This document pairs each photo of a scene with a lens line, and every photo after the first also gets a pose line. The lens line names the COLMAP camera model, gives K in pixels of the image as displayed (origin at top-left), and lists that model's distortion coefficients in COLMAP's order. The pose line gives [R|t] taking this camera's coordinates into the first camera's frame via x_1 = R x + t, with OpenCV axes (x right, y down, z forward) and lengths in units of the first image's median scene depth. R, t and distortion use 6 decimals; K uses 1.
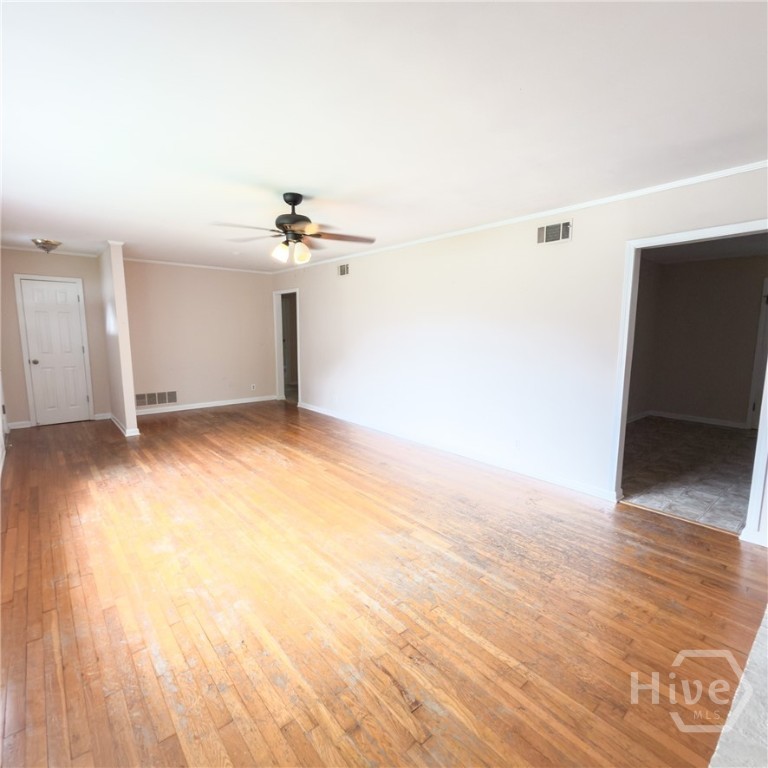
lens RADIAL K [[404.8, 0, 381.3], [0, 404.8, 385.2], [0, 0, 1]] dist [-0.000753, -0.000112]
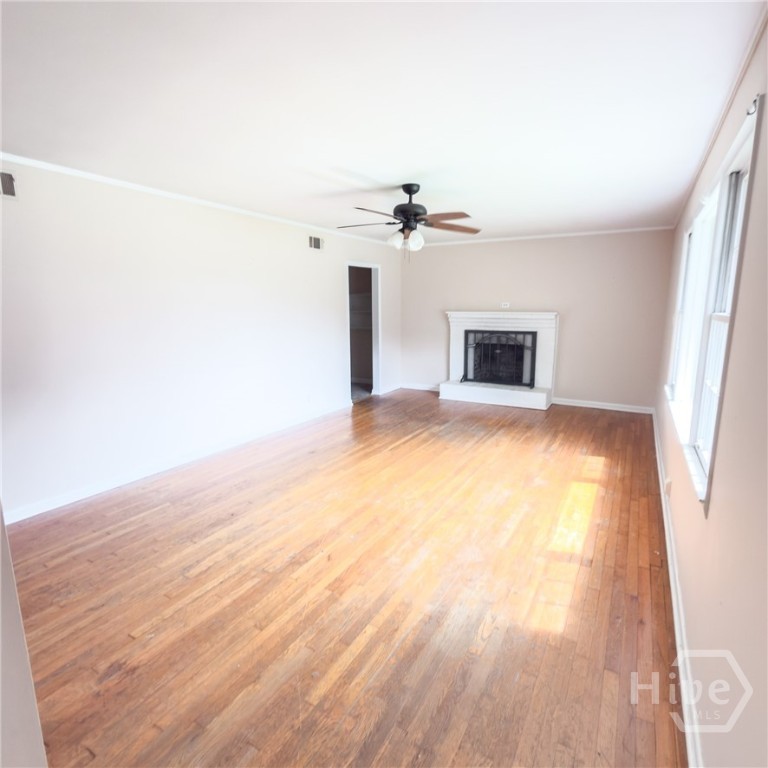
lens RADIAL K [[432.1, 0, 385.4], [0, 432.1, 385.1], [0, 0, 1]] dist [-0.000042, -0.000180]
pose [[-0.330655, -0.178257, 0.926764, -1.027388], [0.131443, 0.963730, 0.232264, -0.186693], [-0.934553, 0.198616, -0.295231, 1.157974]]
